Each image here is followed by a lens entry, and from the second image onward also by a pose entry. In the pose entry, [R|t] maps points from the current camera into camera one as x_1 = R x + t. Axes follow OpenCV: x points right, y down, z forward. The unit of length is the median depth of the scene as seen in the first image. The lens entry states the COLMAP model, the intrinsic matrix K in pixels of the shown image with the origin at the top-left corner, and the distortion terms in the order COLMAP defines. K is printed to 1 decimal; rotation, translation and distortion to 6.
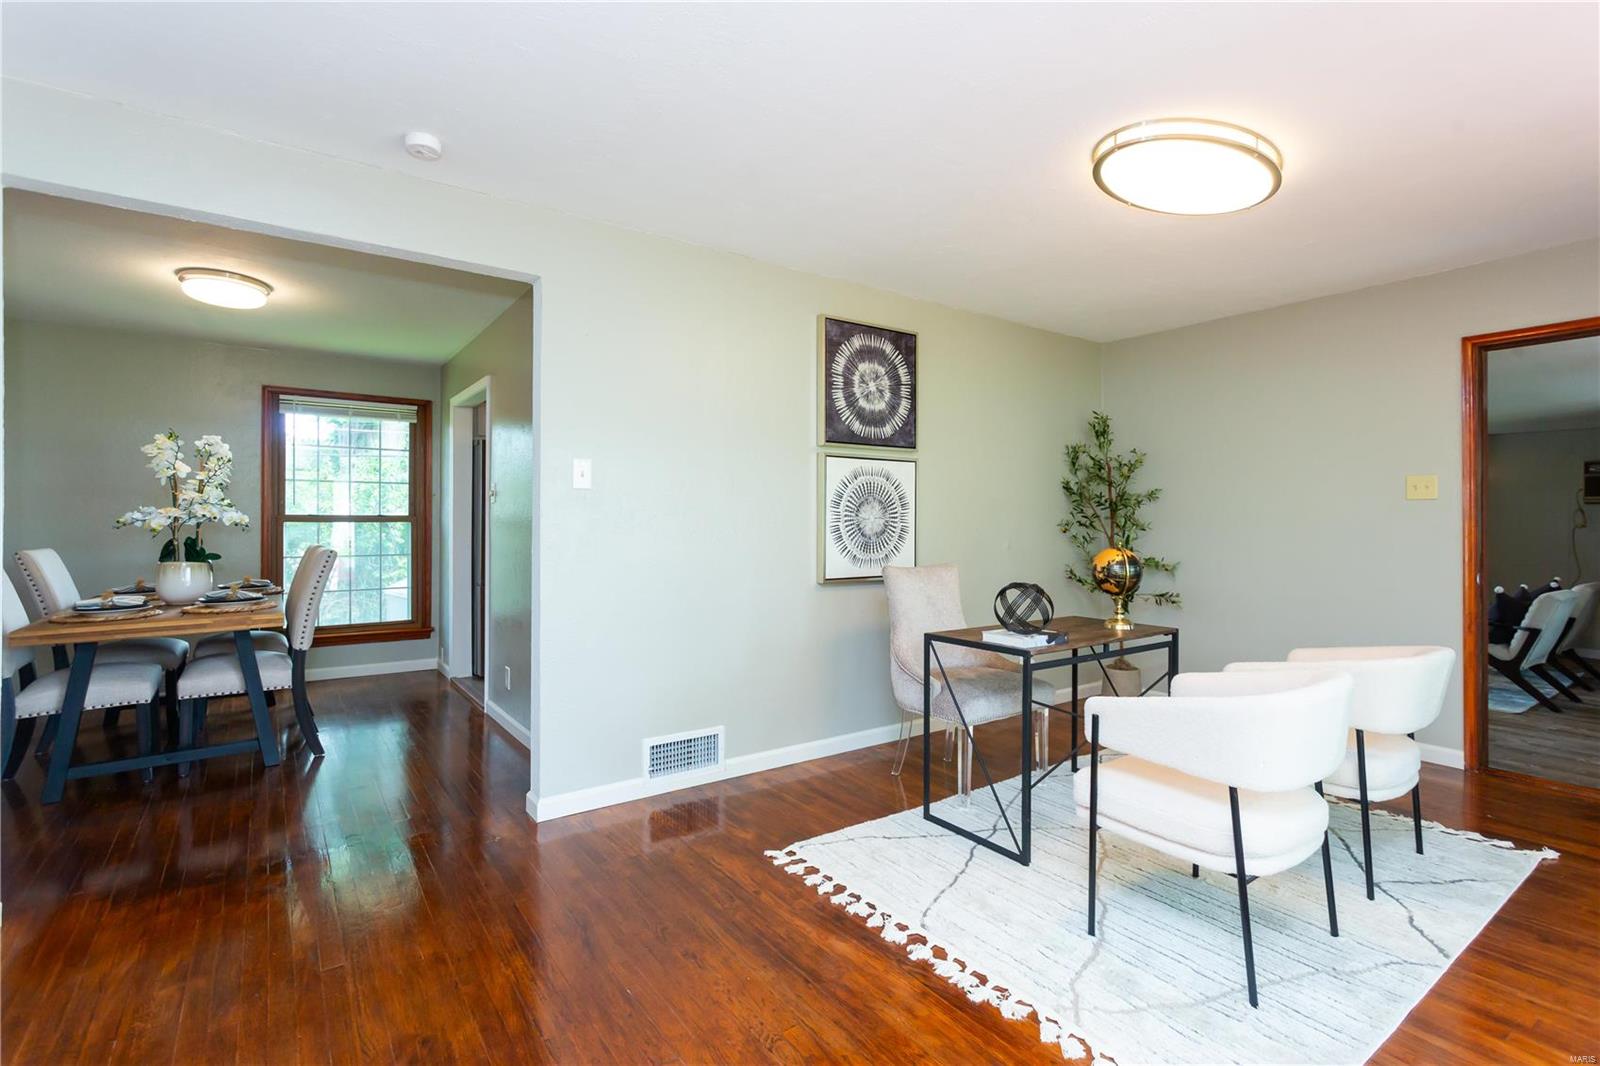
lens RADIAL K [[751.0, 0, 791.3], [0, 751.0, 516.8], [0, 0, 1]] dist [0.003001, 0.001747]
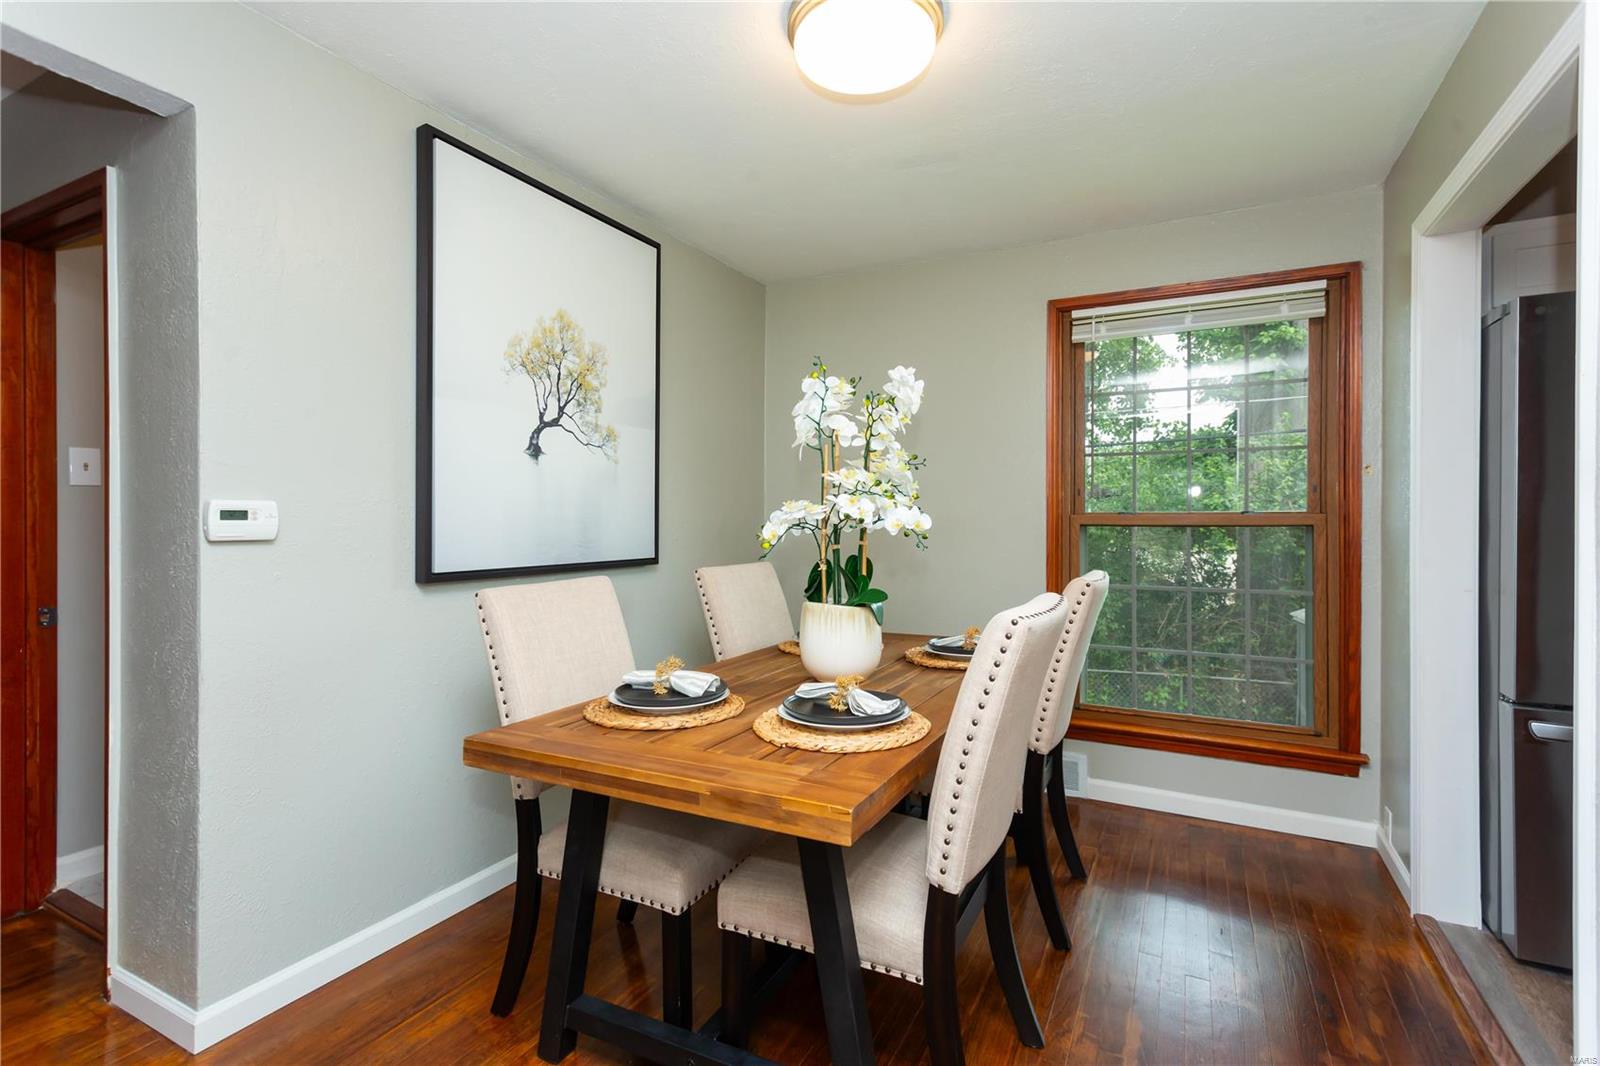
lens RADIAL K [[751.0, 0, 791.3], [0, 751.0, 516.8], [0, 0, 1]] dist [0.003001, 0.001747]
pose [[0.452946, 0.001080, -0.891537, -0.216318], [0.004678, 0.999983, 0.003588, -0.001731], [0.891526, -0.005796, 0.452933, 0.459731]]
